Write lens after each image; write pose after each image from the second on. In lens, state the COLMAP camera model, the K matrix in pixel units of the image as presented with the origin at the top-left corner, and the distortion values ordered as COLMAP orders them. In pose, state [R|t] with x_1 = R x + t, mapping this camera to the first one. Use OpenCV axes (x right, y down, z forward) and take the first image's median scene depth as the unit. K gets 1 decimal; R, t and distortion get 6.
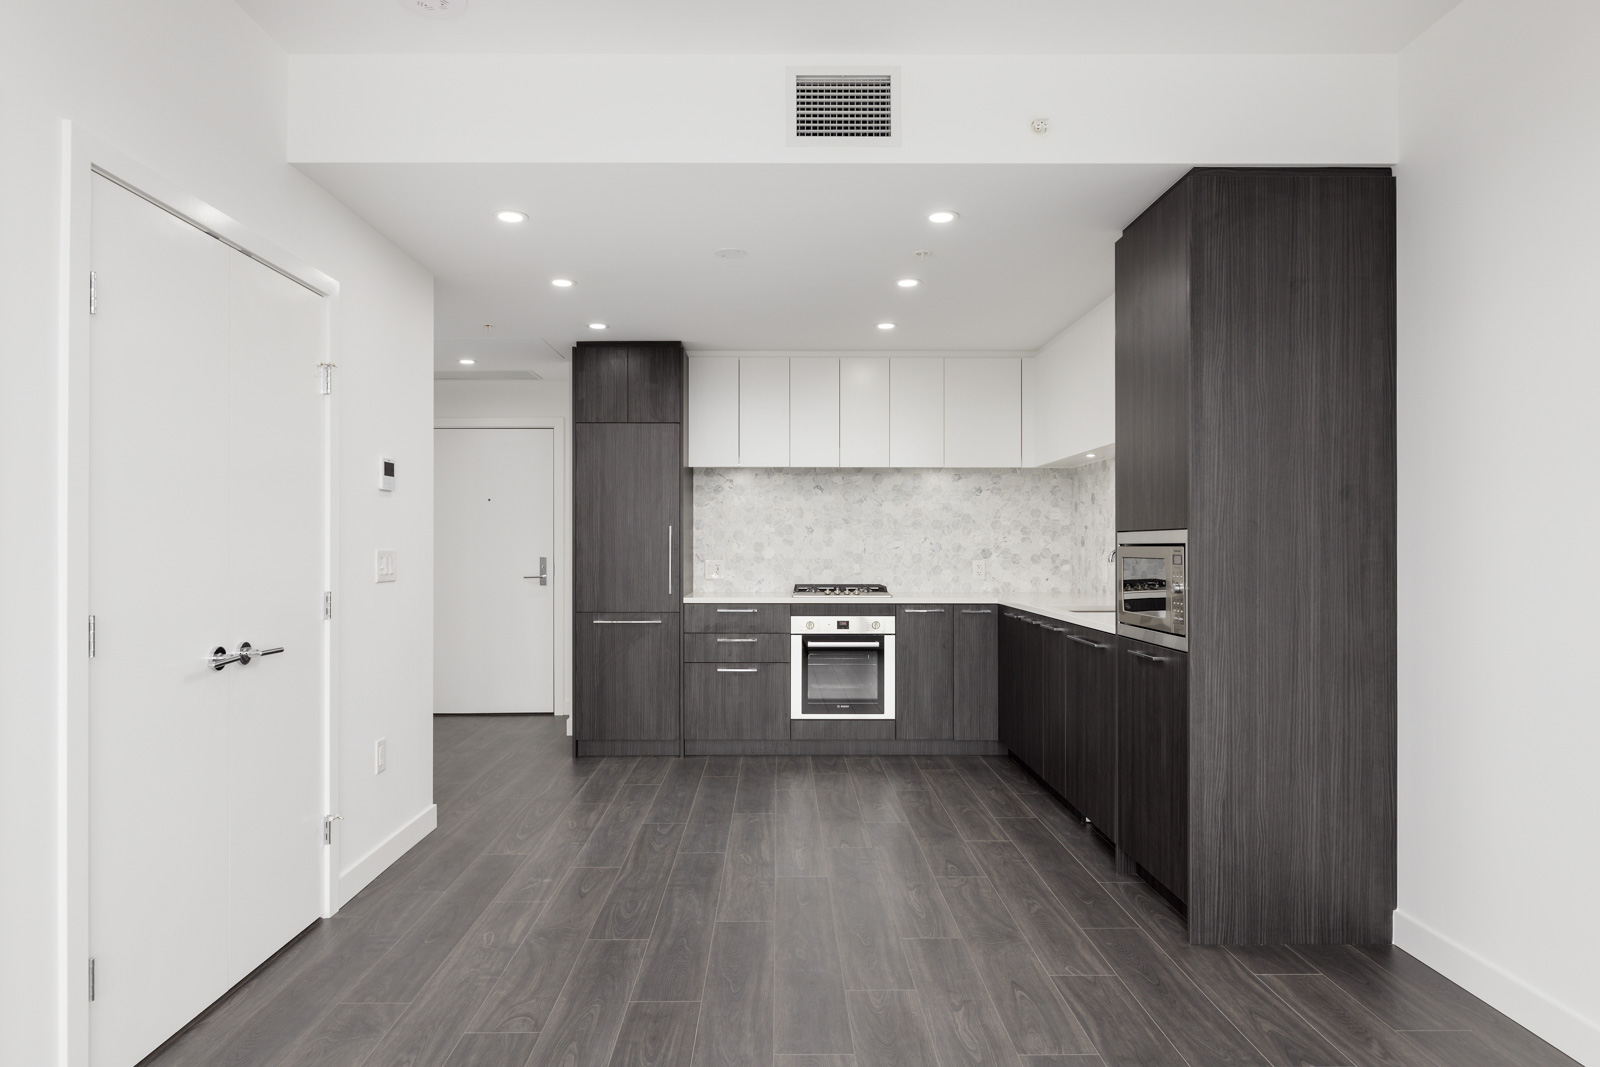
lens RADIAL K [[947.5, 0, 788.0], [0, 947.5, 548.9], [0, 0, 1]] dist [0.004944, 0.000454]
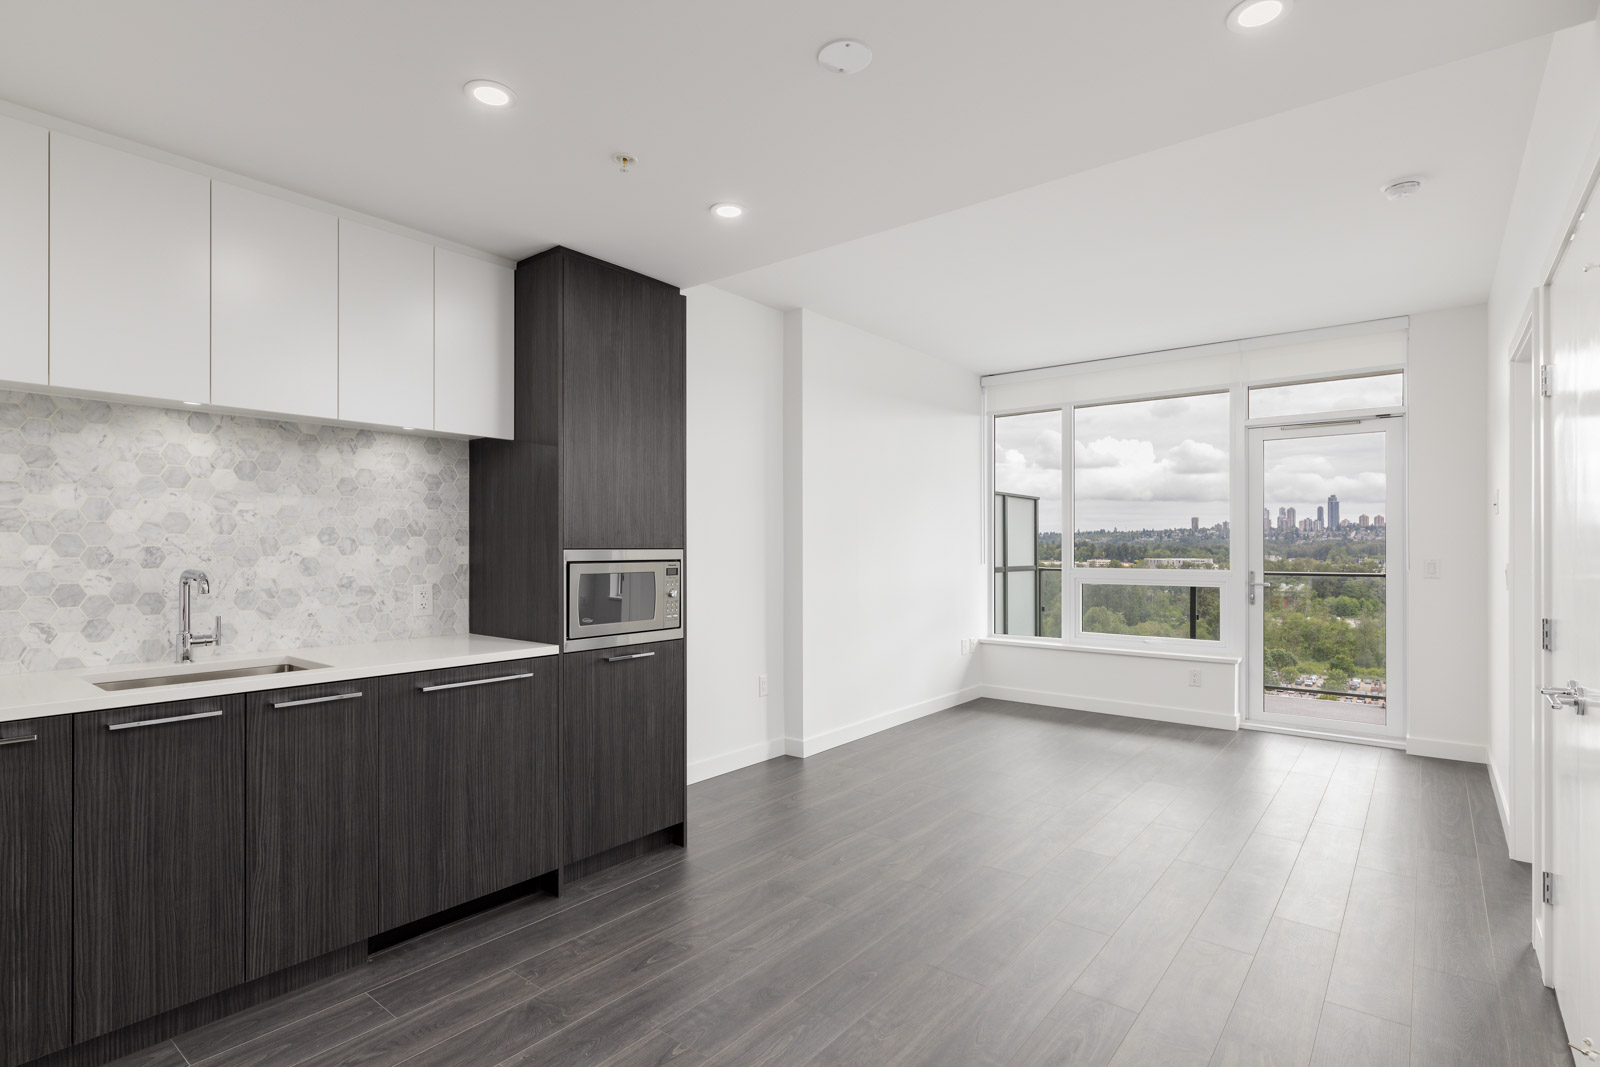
lens RADIAL K [[783.2, 0, 797.3], [0, 783.2, 546.7], [0, 0, 1]] dist [-0.003493, 0.000861]
pose [[-0.773248, 0.001046, 0.634102, -0.209401], [0.001631, 0.999999, 0.000338, -0.012070], [-0.634101, 0.001295, -0.773249, 0.860968]]
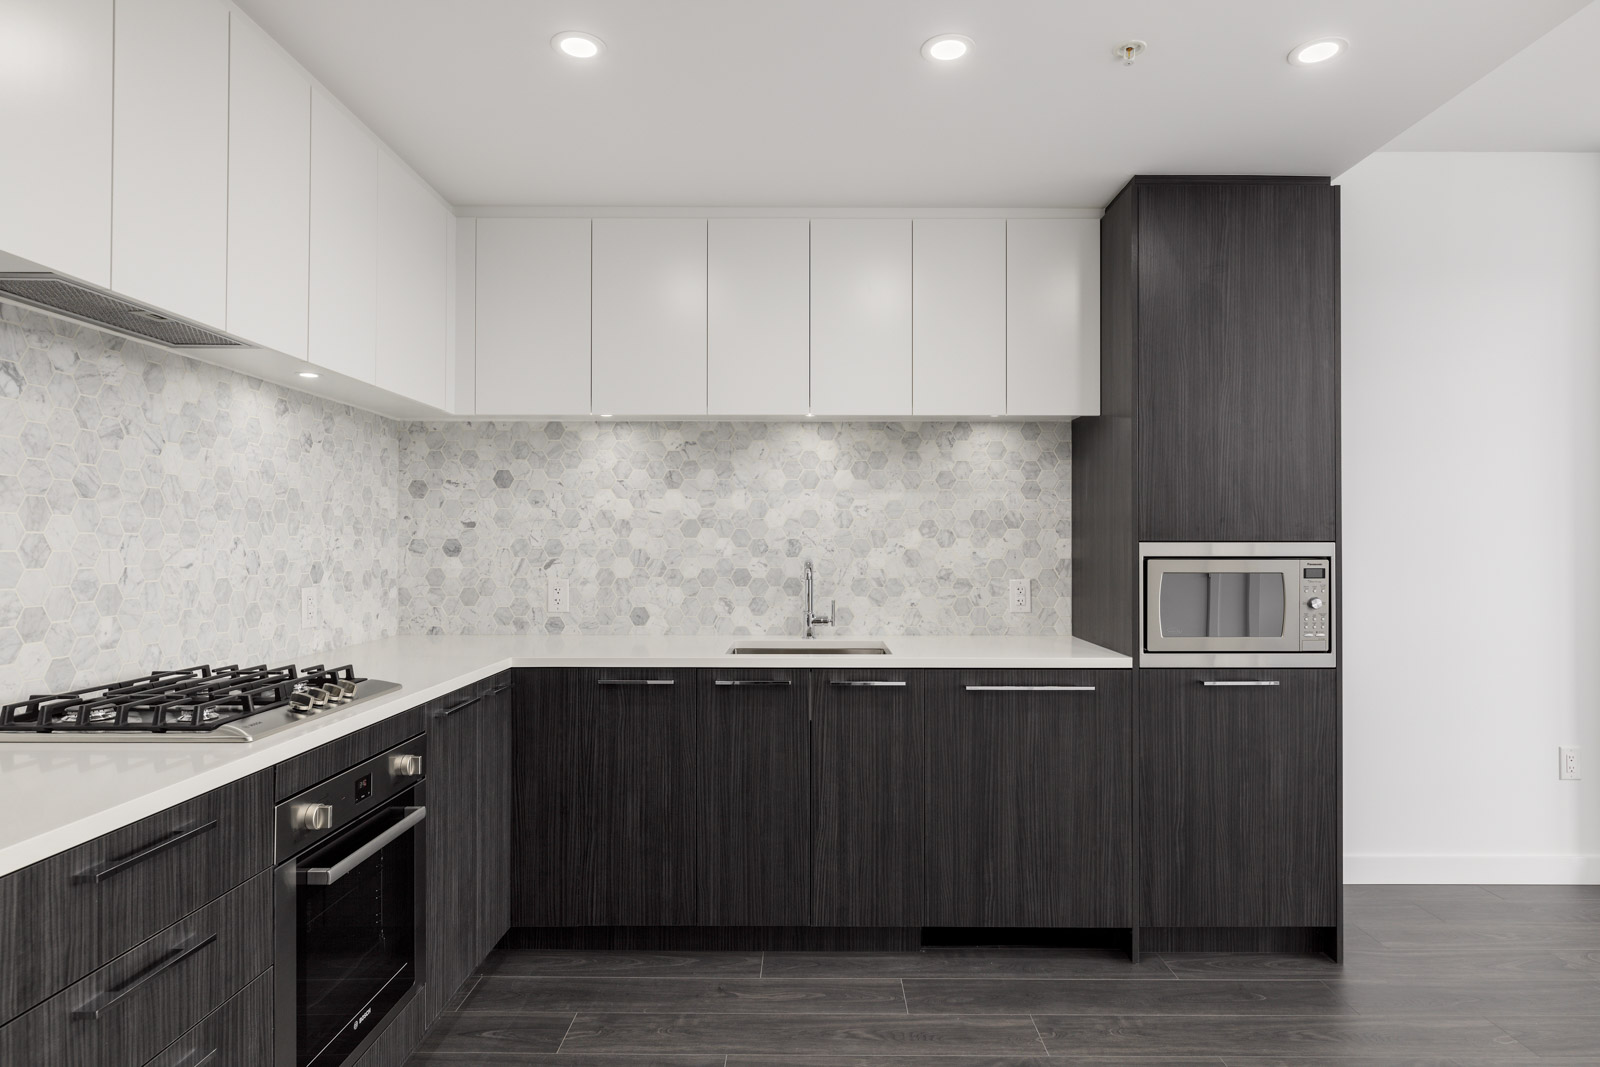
lens RADIAL K [[896.3, 0, 817.1], [0, 896.3, 537.0], [0, 0, 1]] dist [0.000629, -0.000864]
pose [[0.007897, 0.006060, 0.999950, -0.248118], [0.001143, 0.999981, -0.006069, -0.010413], [-0.999968, 0.001191, 0.007890, 0.740936]]
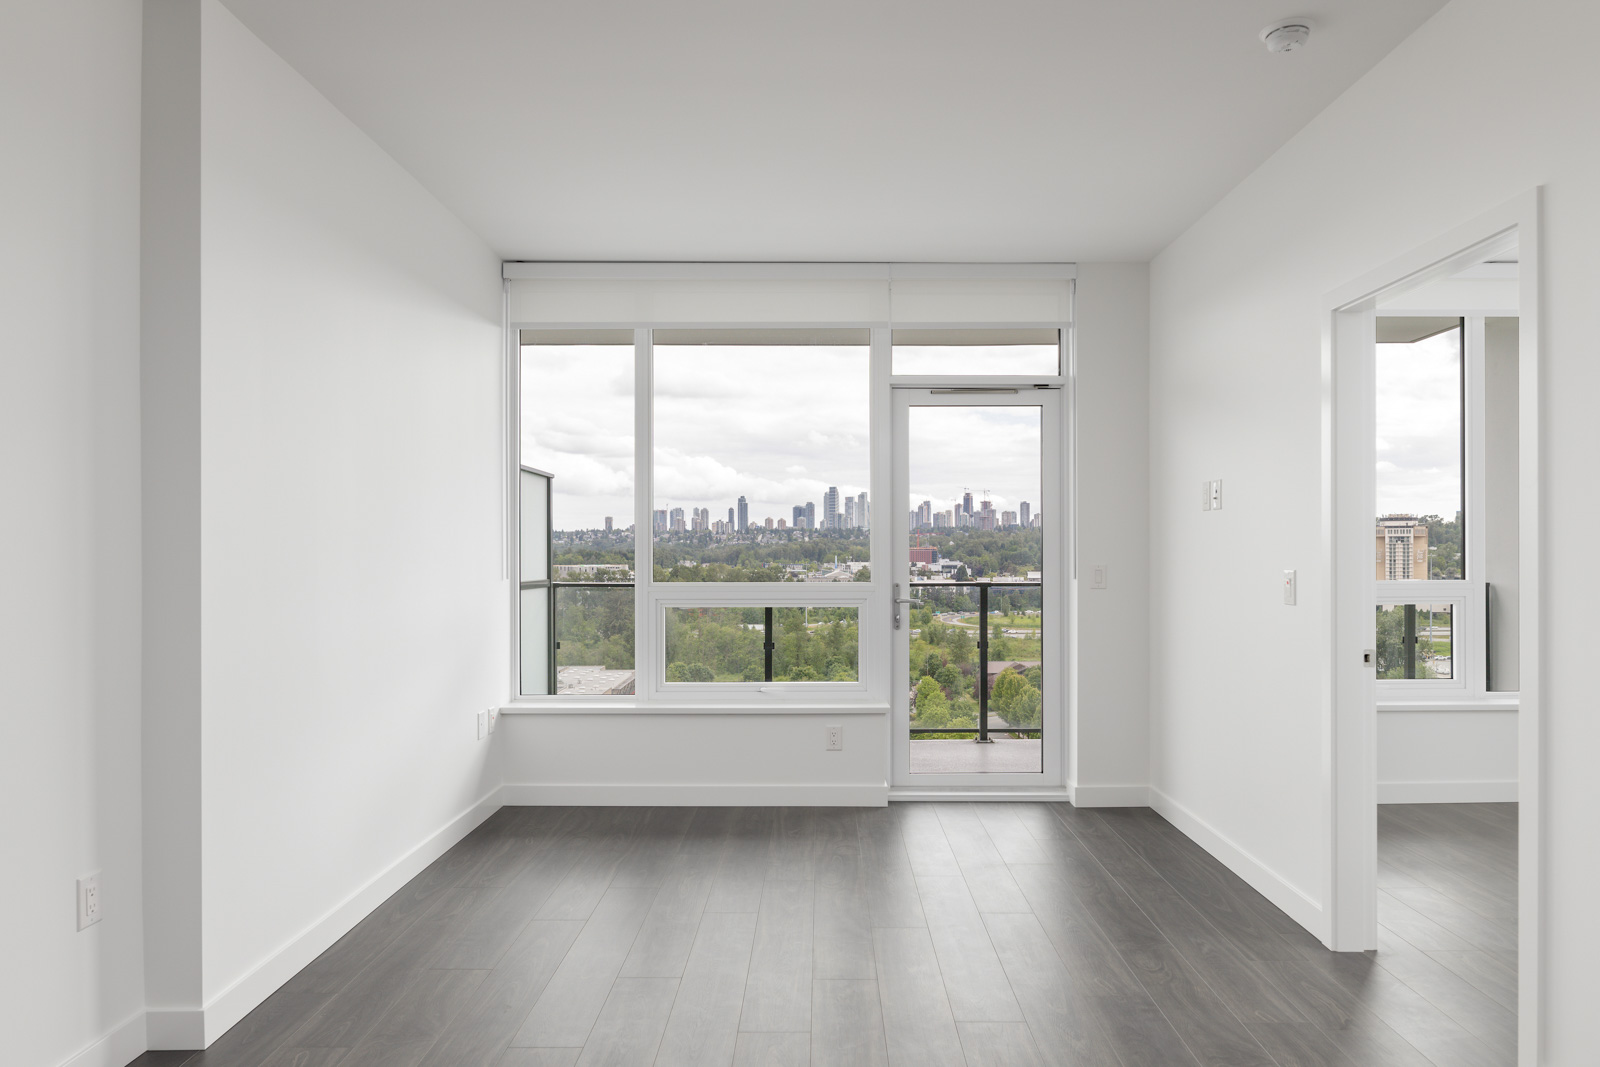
lens RADIAL K [[1001.9, 0, 819.7], [0, 1001.9, 552.1], [0, 0, 1]] dist [-0.000268, -0.002092]
pose [[-0.999962, 0.001583, 0.008602, 0.017005], [0.001606, 0.999995, 0.002673, -0.011673], [-0.008597, 0.002687, -0.999959, 0.673658]]
